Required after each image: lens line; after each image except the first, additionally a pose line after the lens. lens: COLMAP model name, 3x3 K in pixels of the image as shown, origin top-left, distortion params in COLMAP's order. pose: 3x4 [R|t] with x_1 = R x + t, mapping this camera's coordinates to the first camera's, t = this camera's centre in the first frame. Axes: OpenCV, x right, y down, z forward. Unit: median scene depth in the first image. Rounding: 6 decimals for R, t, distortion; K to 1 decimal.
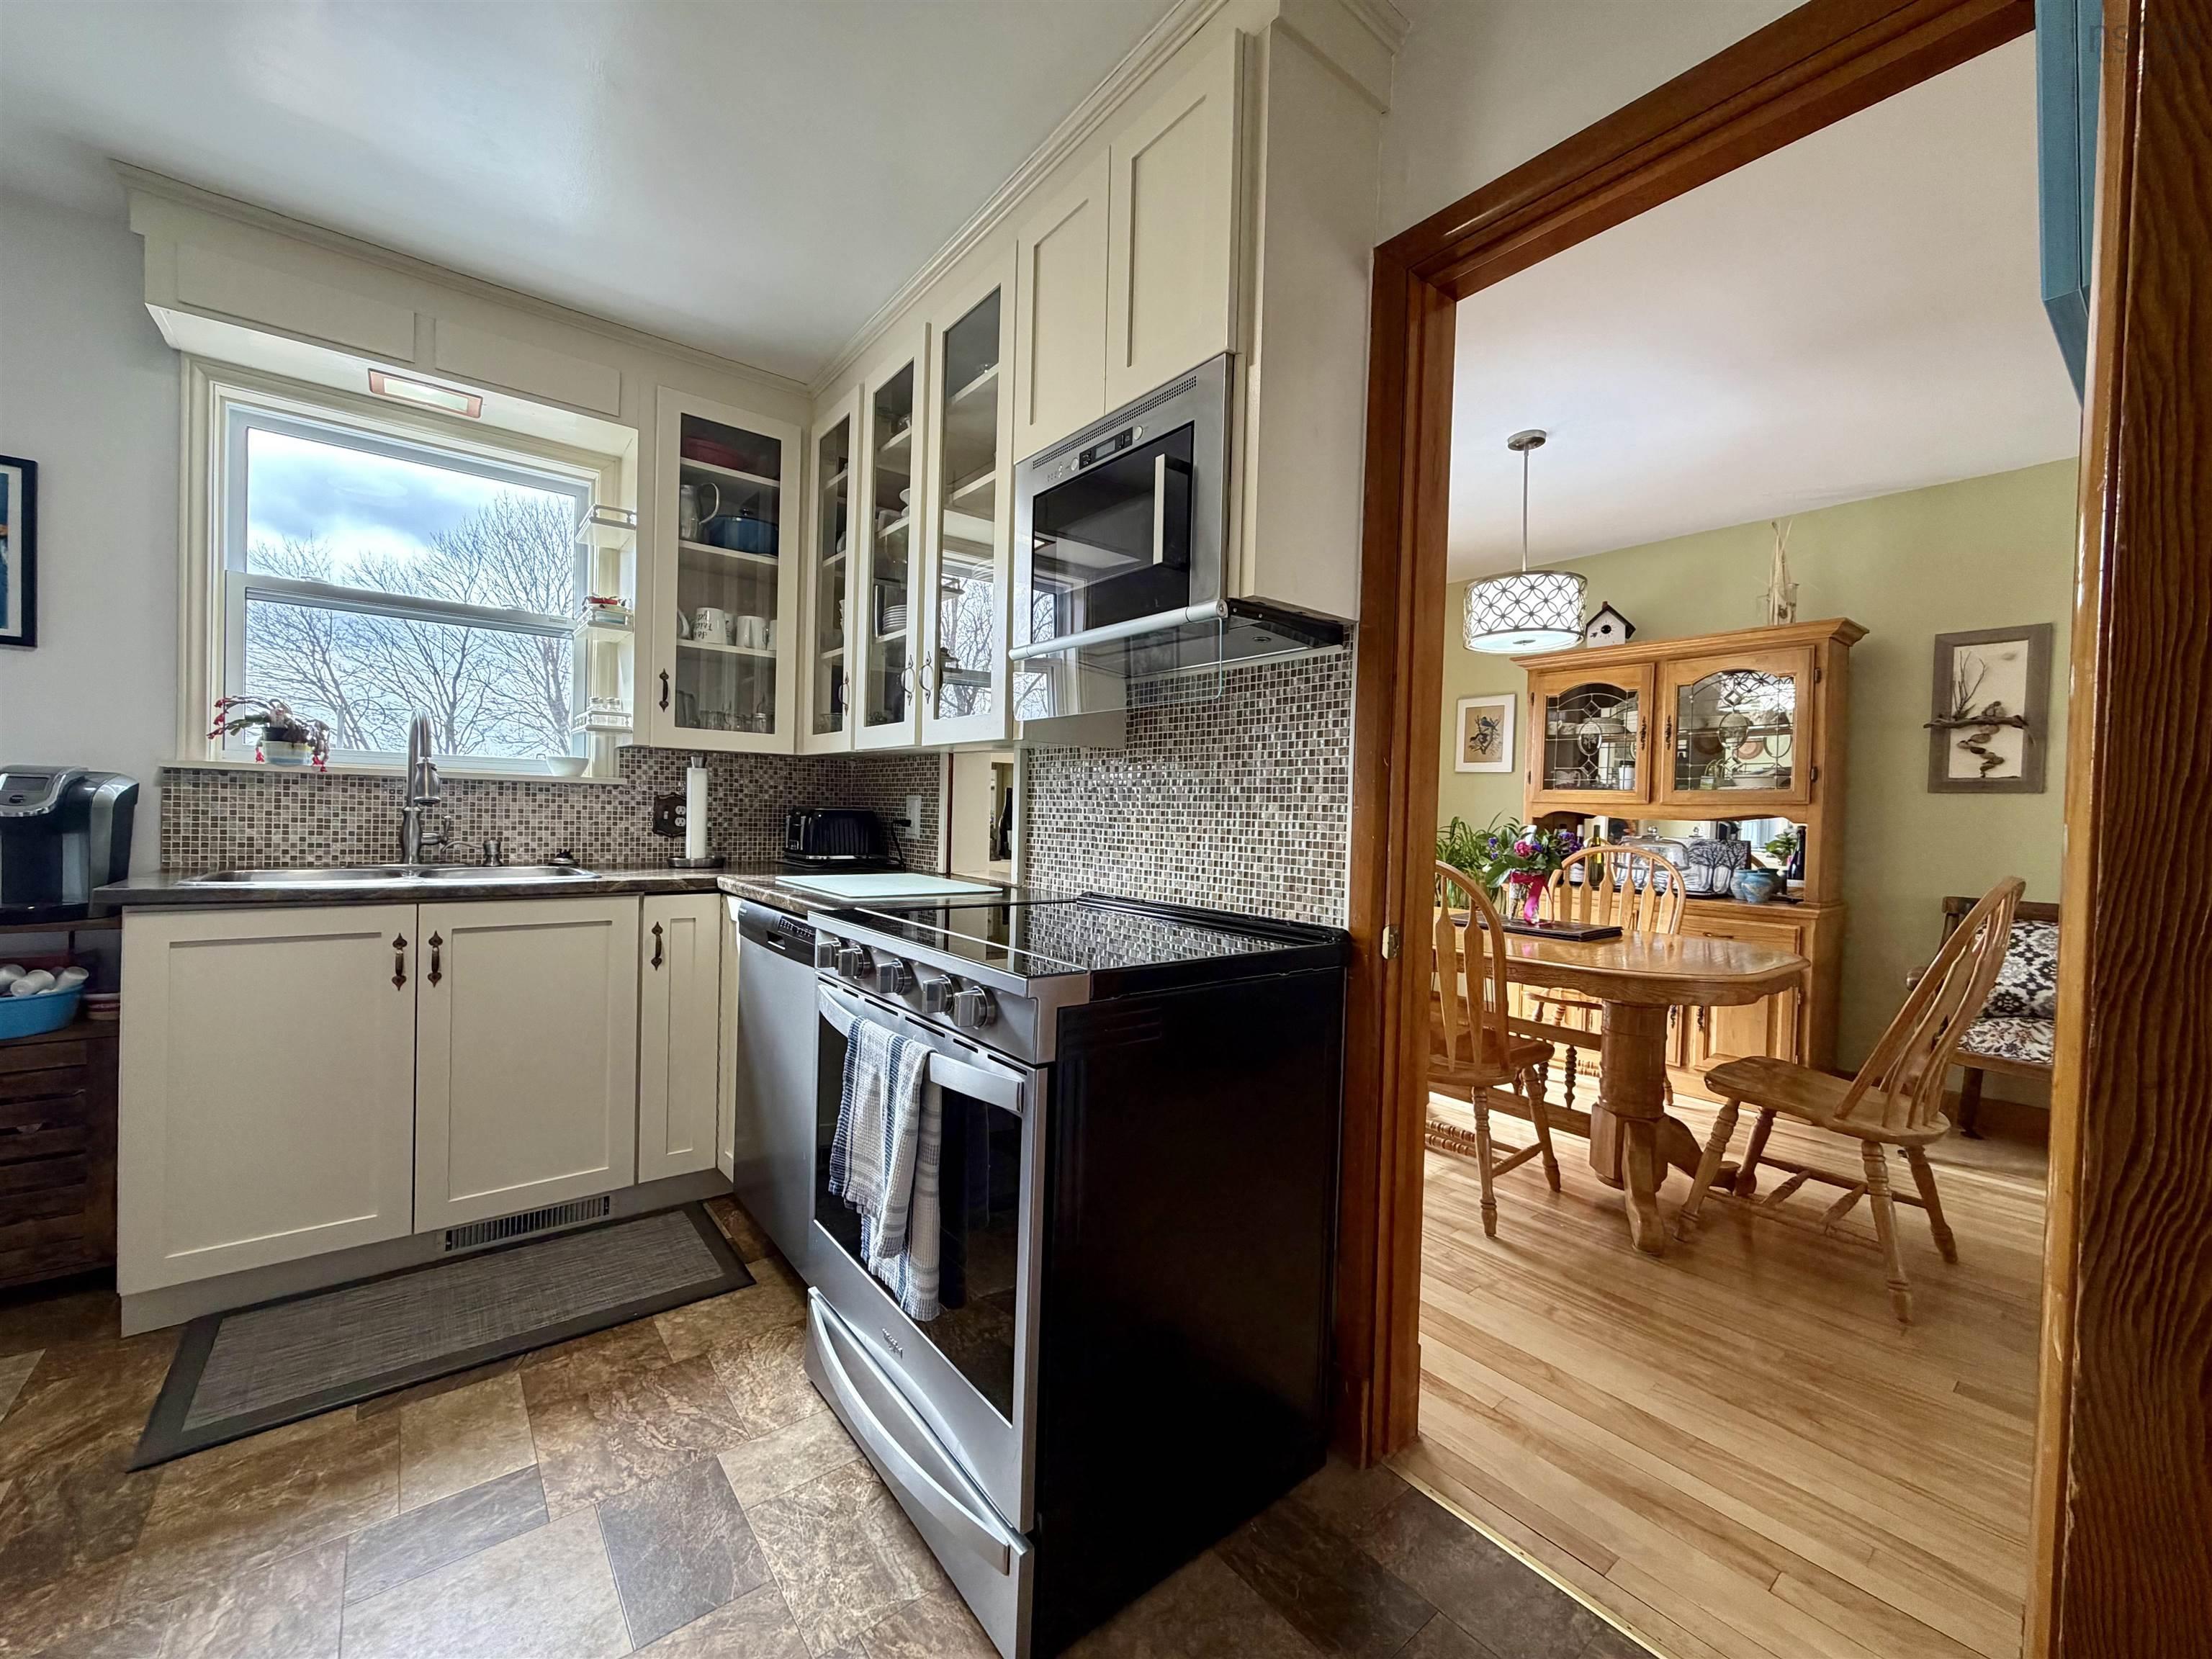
lens RADIAL K [[881.4, 0, 1100.6], [0, 881.4, 826.0], [0, 0, 1]] dist [0.000341, -0.000200]
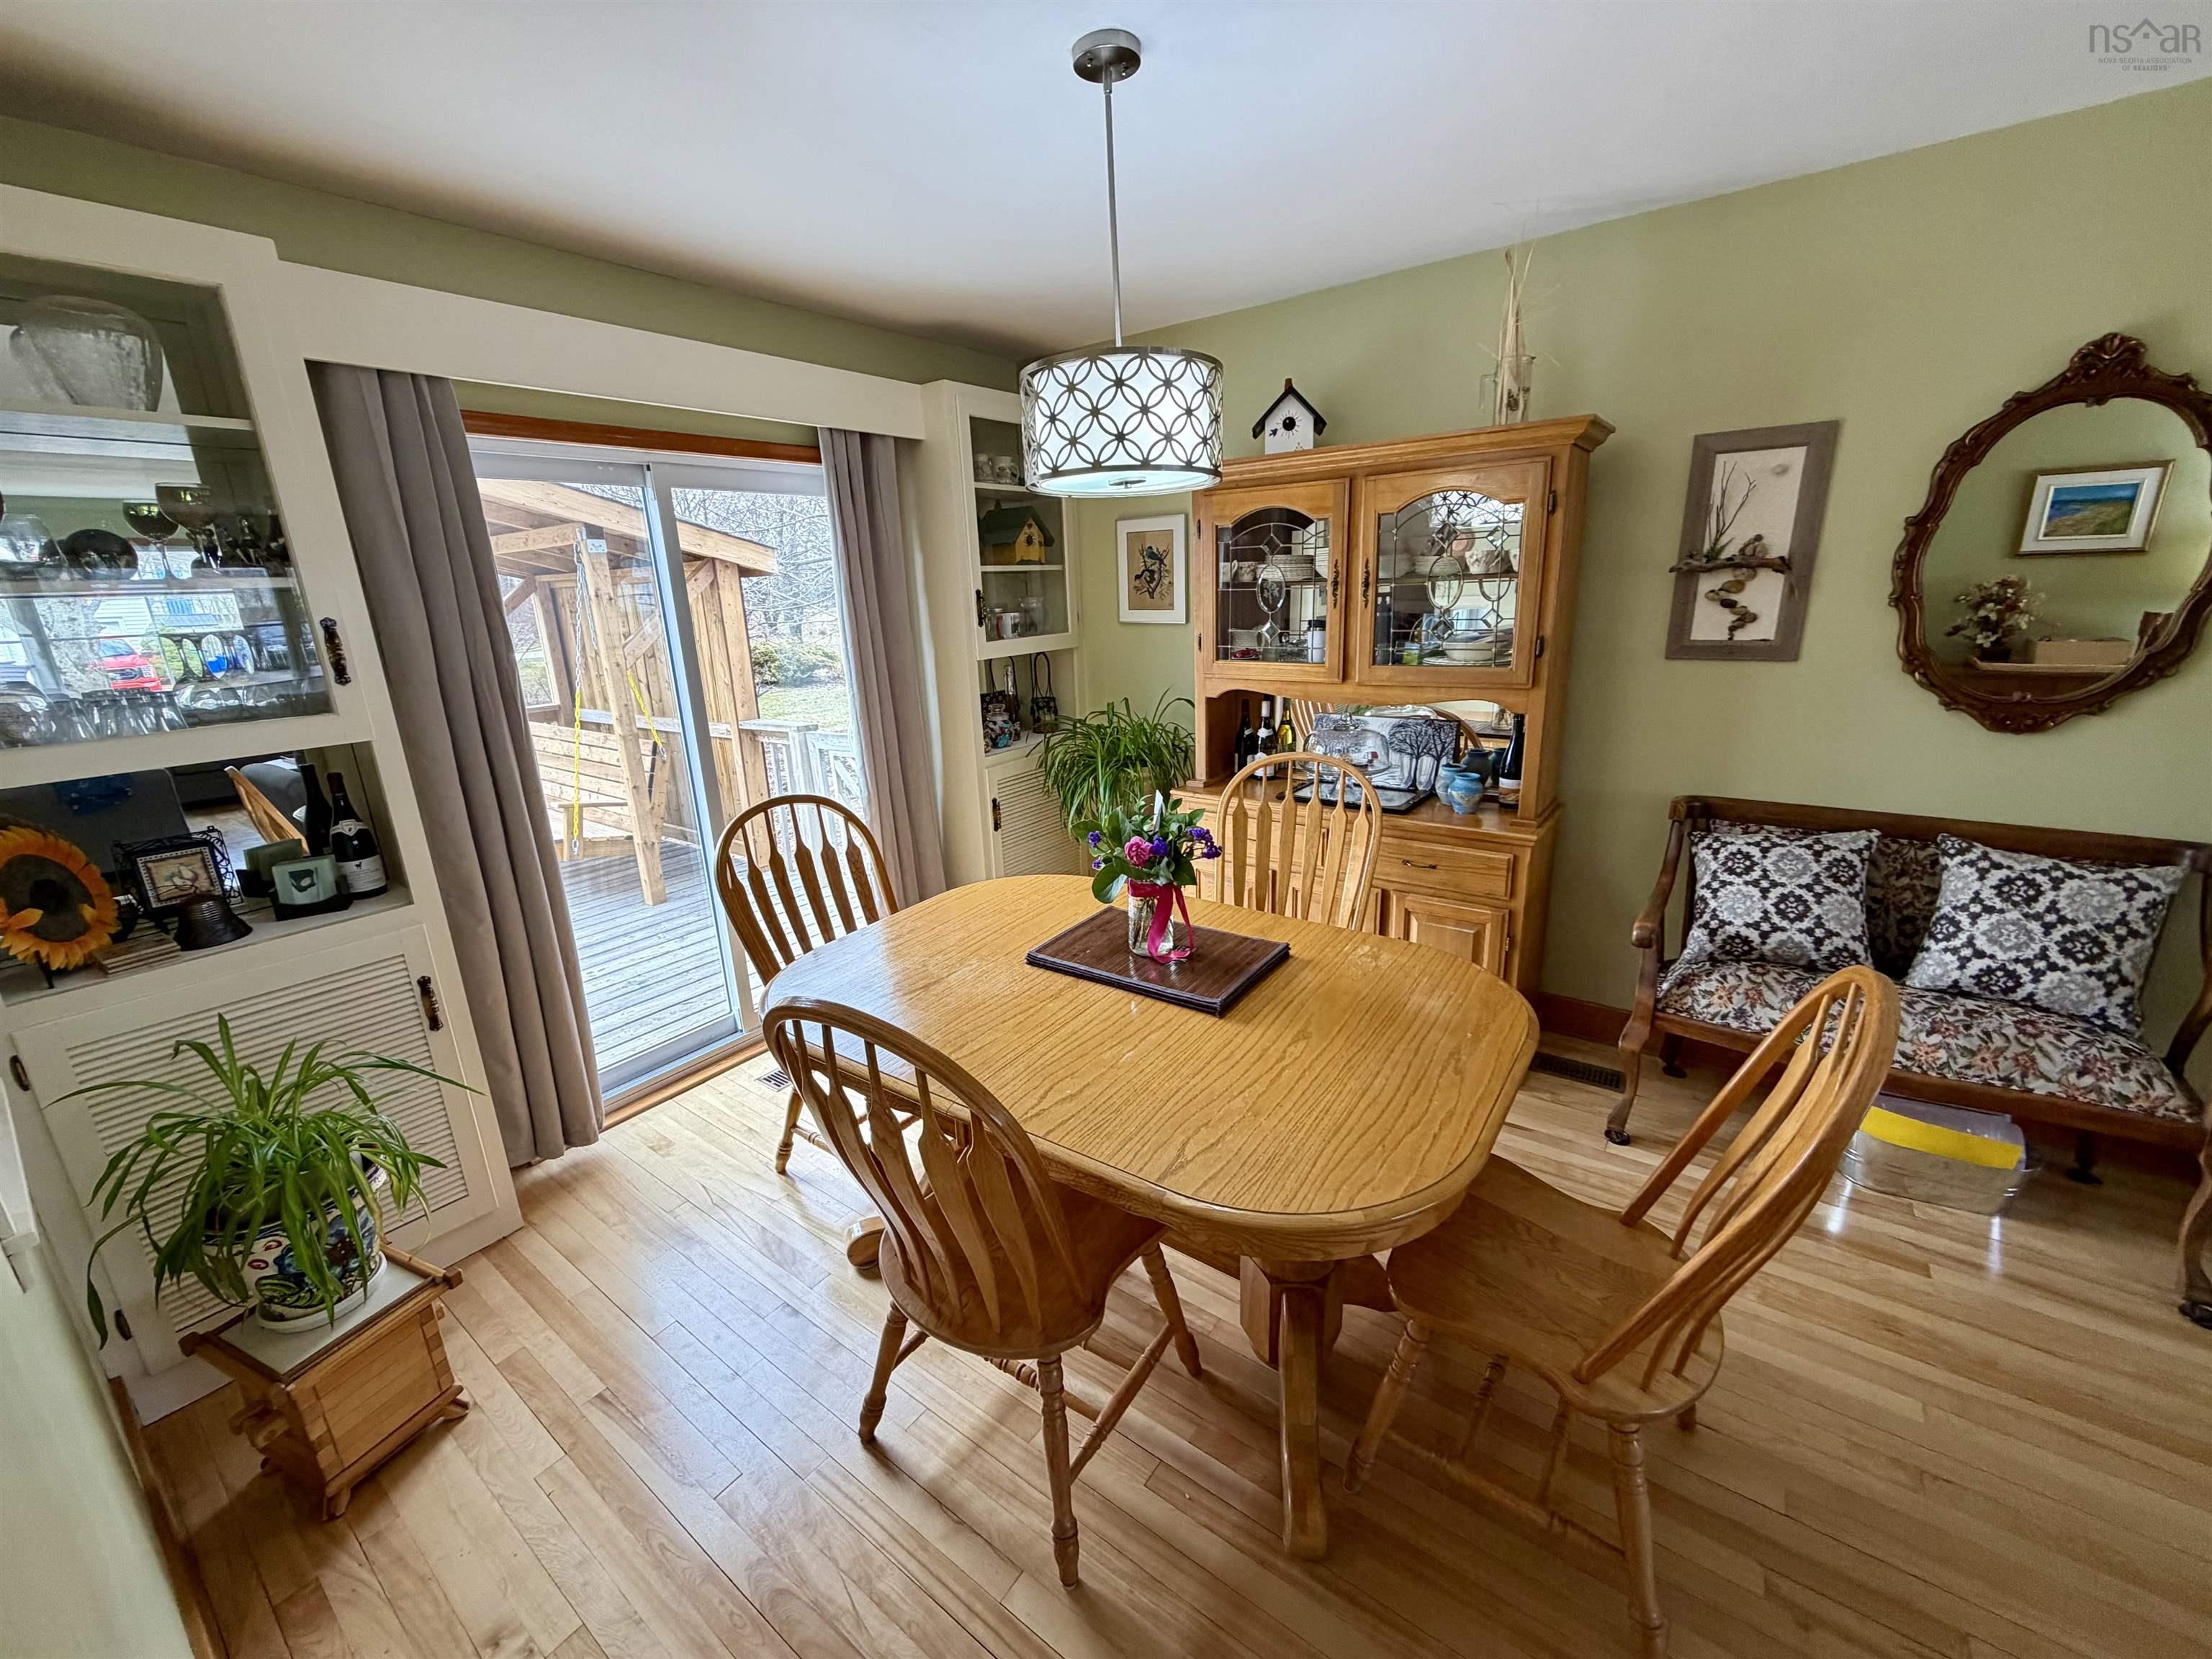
lens RADIAL K [[881.4, 0, 1100.6], [0, 881.4, 826.0], [0, 0, 1]] dist [0.000341, -0.000200]
pose [[0.962407, -0.132045, 0.237354, 0.334038], [0.068790, 0.963880, 0.257299, -0.158770], [-0.262756, -0.231298, 0.936729, 0.472453]]
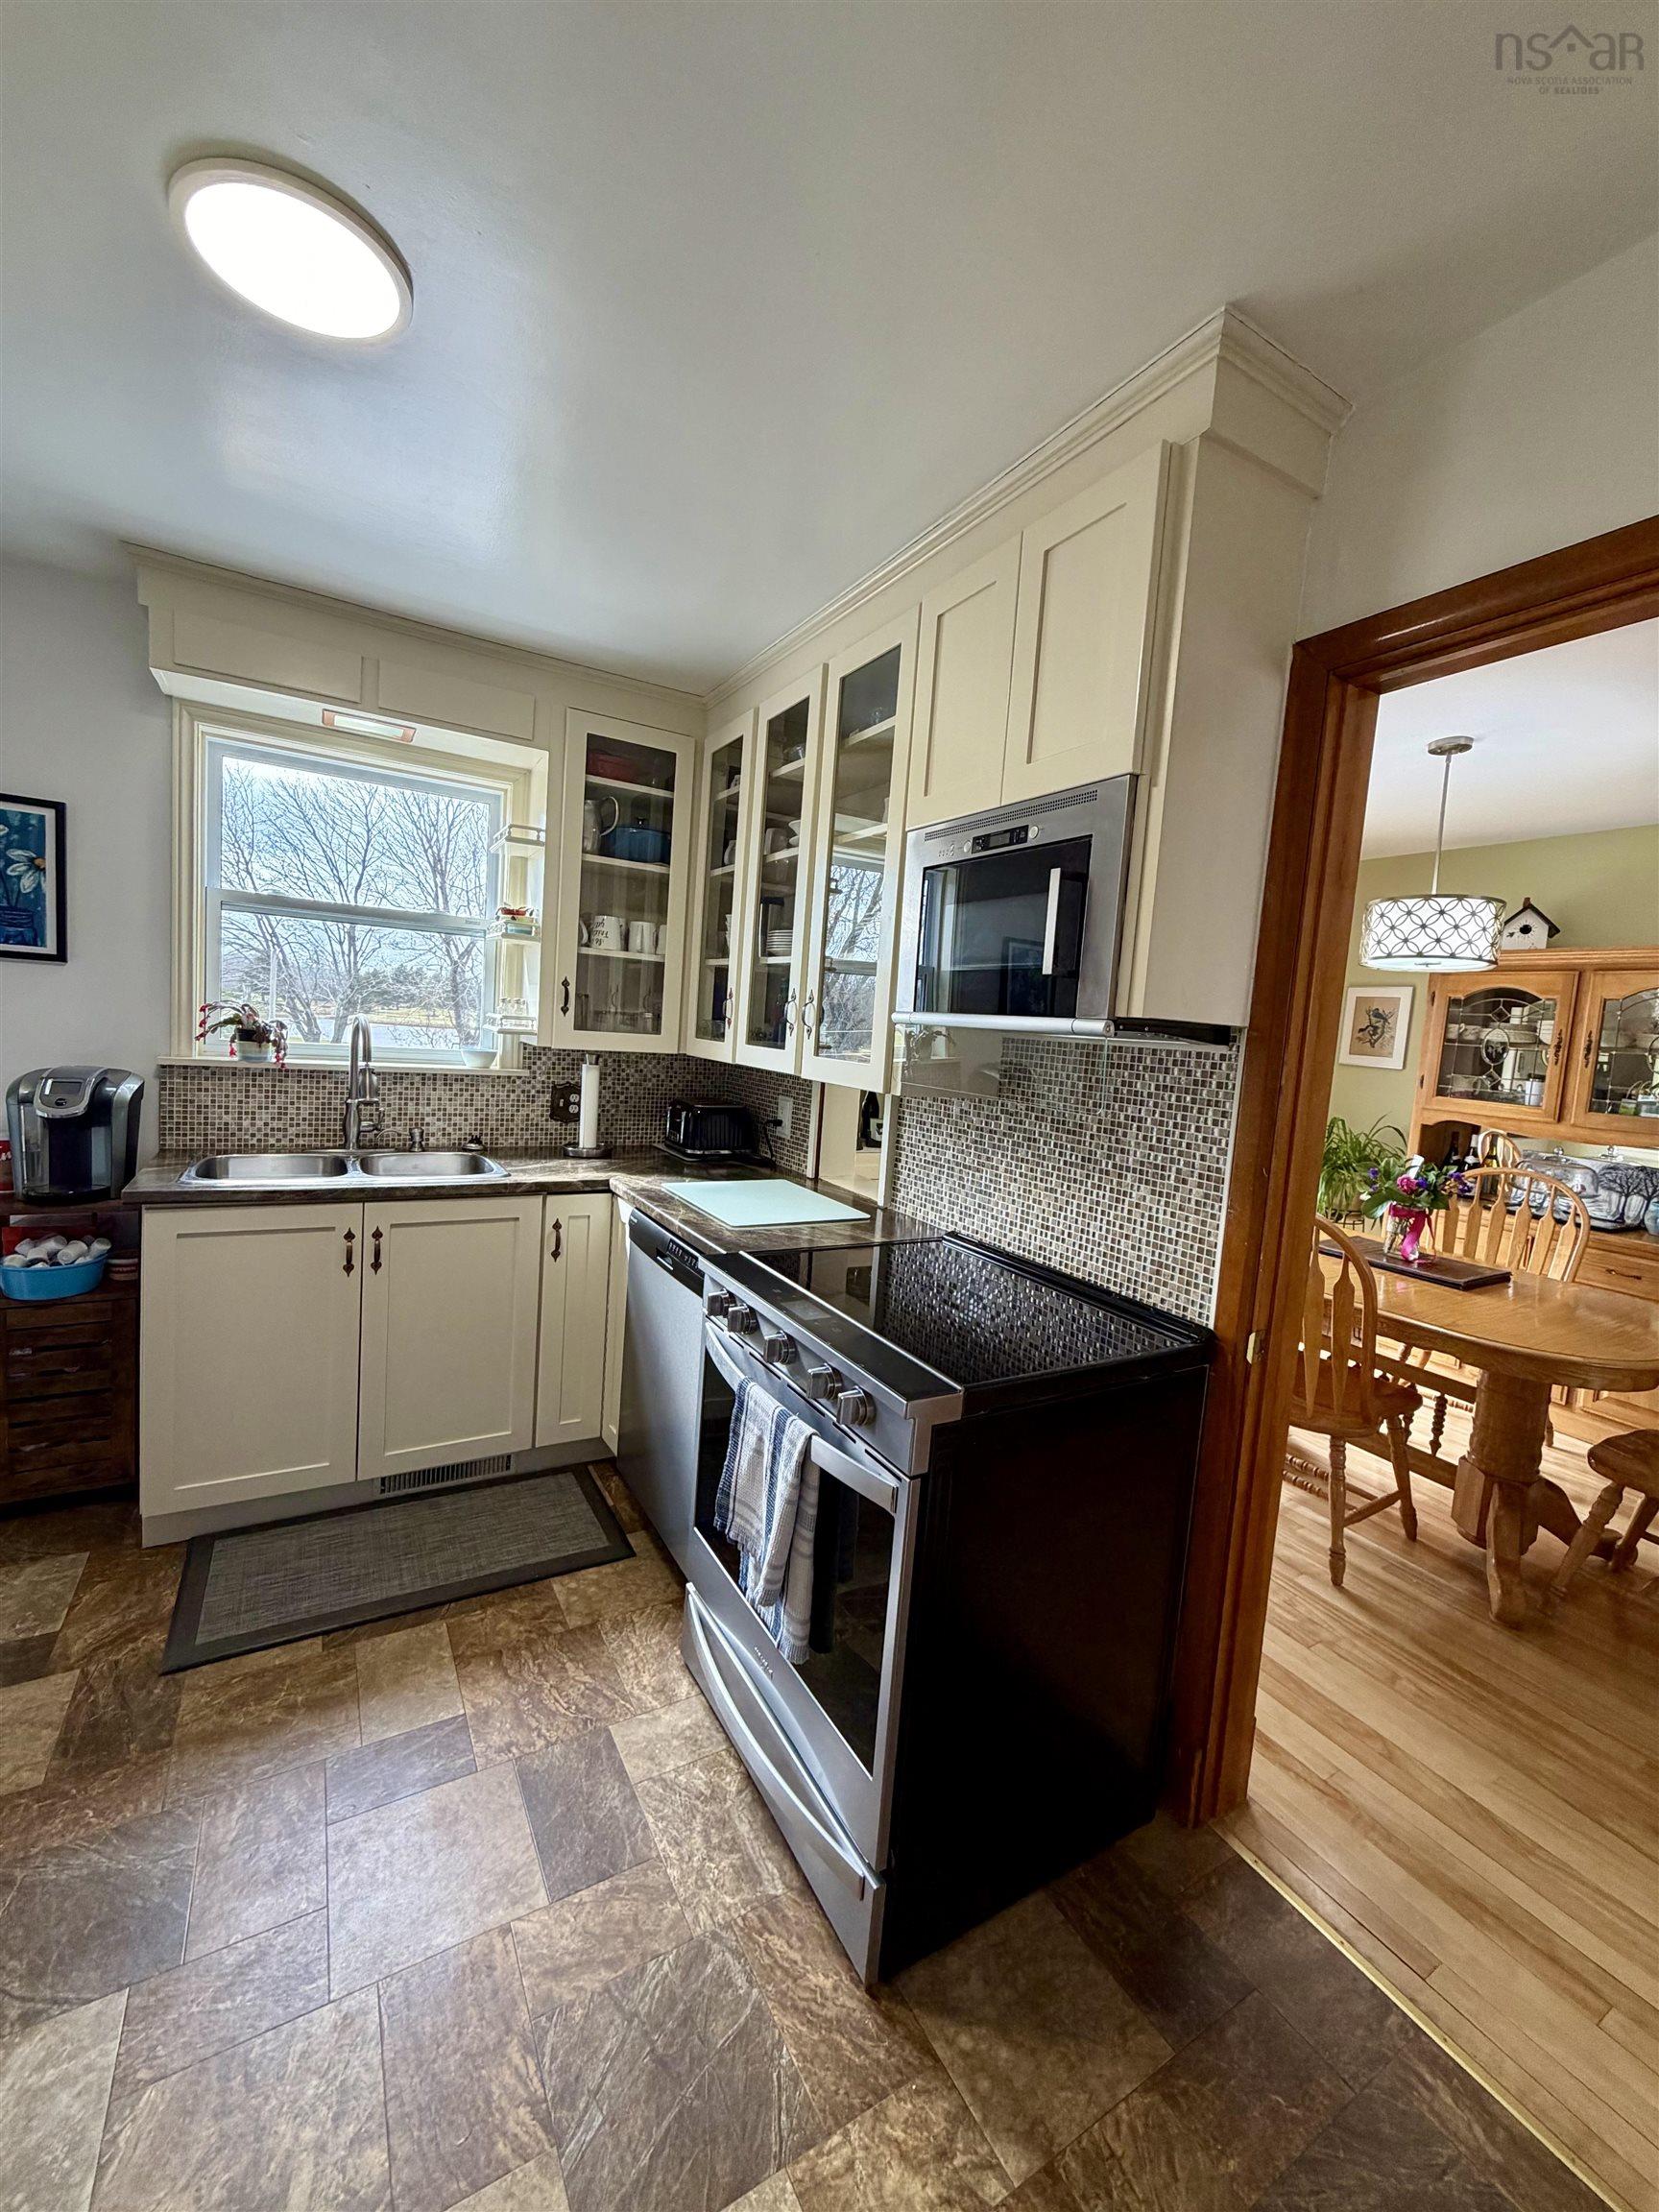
lens RADIAL K [[881.4, 0, 833.4], [0, 881.4, 1100.3], [0, 0, 1]] dist [0.000341, -0.000200]
pose [[0.989942, 0.054664, -0.130487, -0.020253], [-0.046294, 0.996723, 0.066340, -0.106867], [0.133686, -0.059632, 0.989228, -0.030884]]
